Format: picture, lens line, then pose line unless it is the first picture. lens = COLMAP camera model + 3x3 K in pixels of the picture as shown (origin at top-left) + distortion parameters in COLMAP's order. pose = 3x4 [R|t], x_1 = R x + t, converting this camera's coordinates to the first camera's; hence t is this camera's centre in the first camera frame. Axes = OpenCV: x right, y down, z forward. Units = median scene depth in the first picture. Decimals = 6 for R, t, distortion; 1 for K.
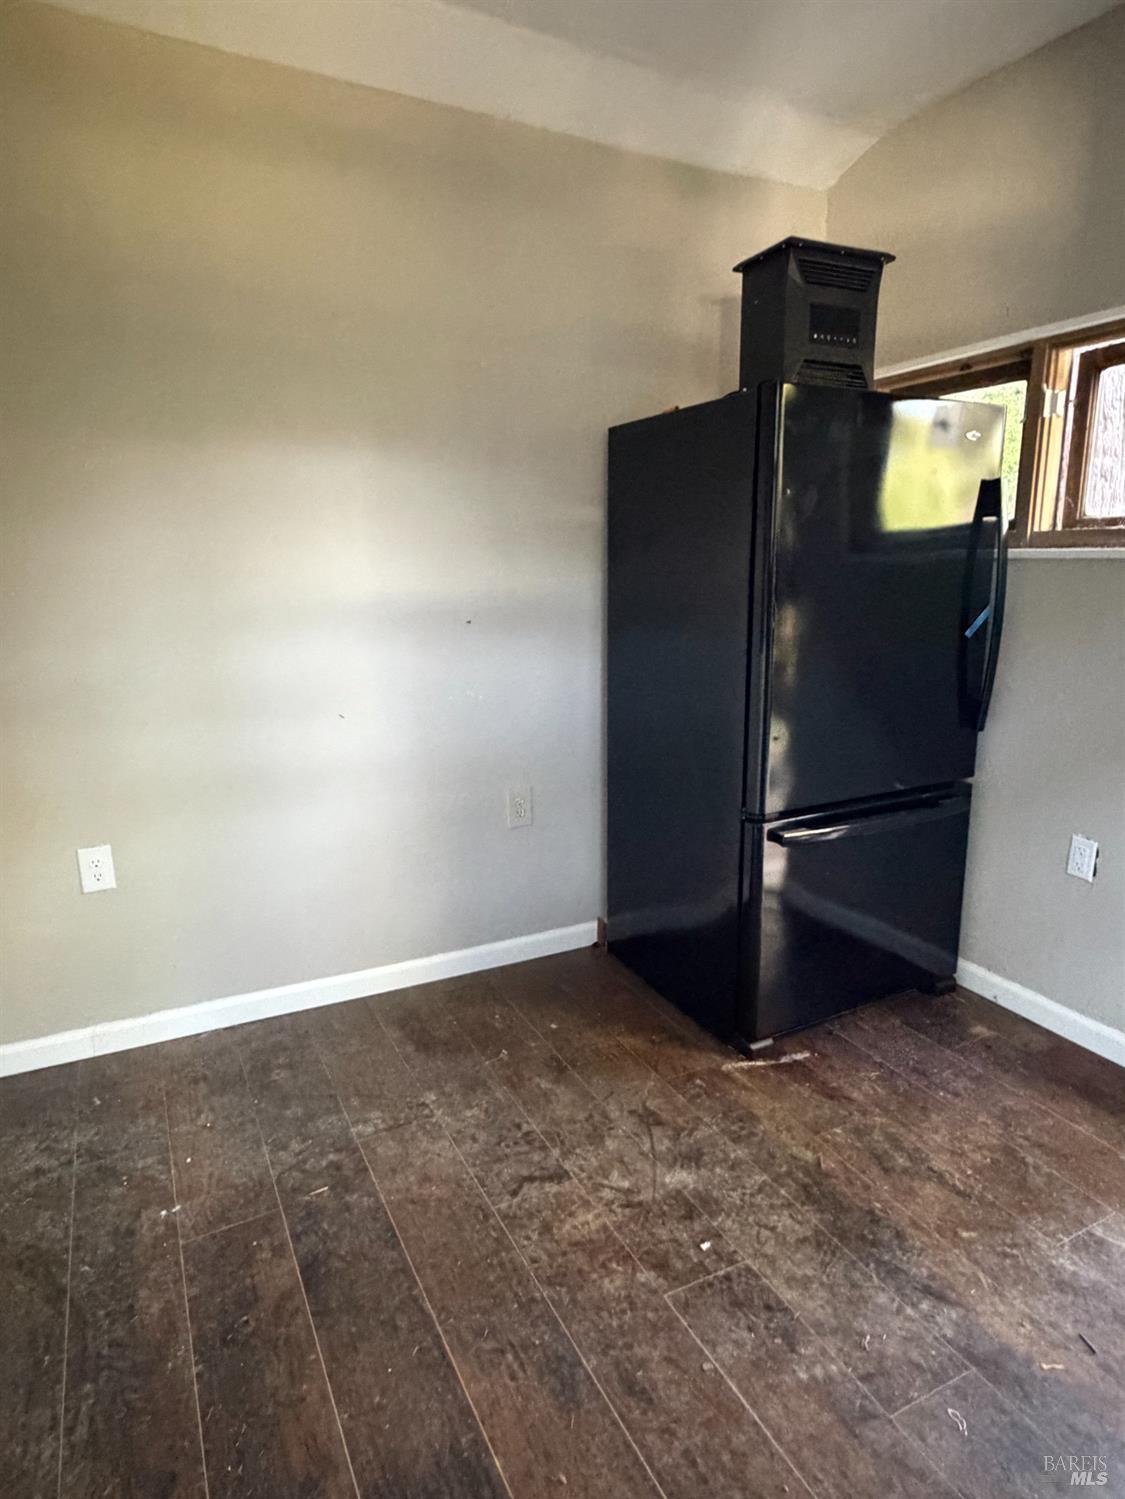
lens RADIAL K [[867.2, 0, 563.2], [0, 867.2, 746.6], [0, 0, 1]] dist [-0.003800, -0.002508]
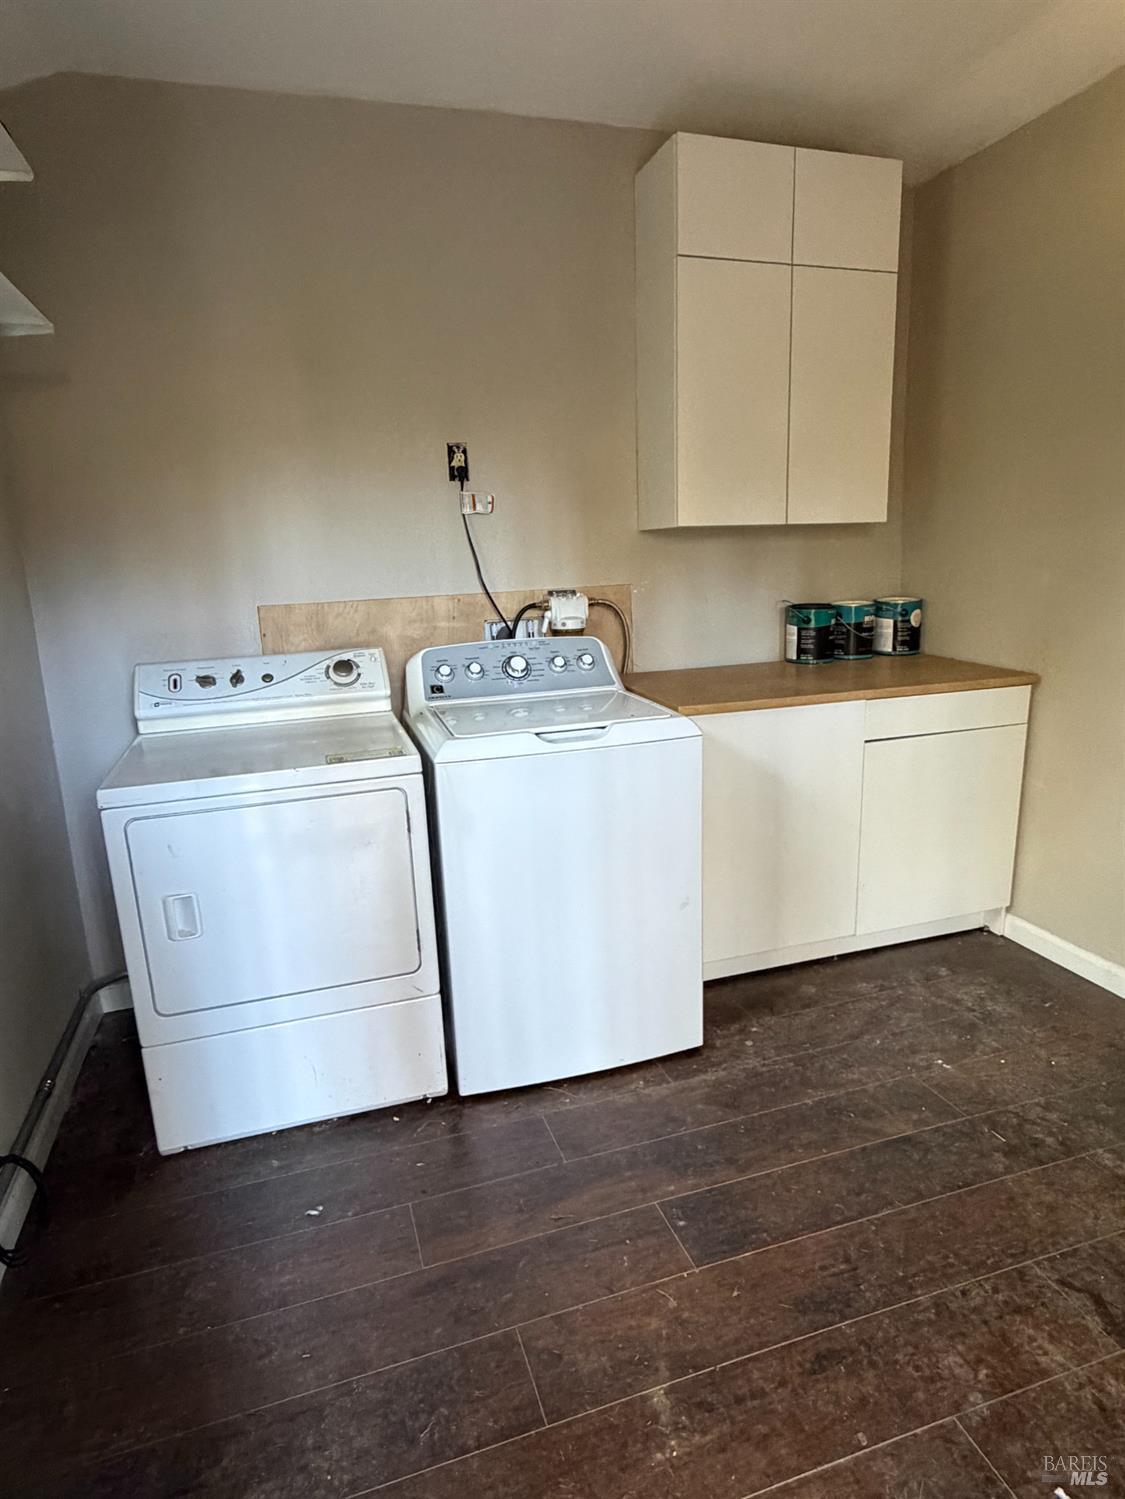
lens RADIAL K [[867.2, 0, 565.1], [0, 867.2, 752.2], [0, 0, 1]] dist [-0.003800, -0.002508]
pose [[-0.163758, 0.227576, -0.959892, 0.816682], [-0.176924, 0.950475, 0.255527, -0.130179], [0.970506, 0.211673, -0.115384, 0.571052]]
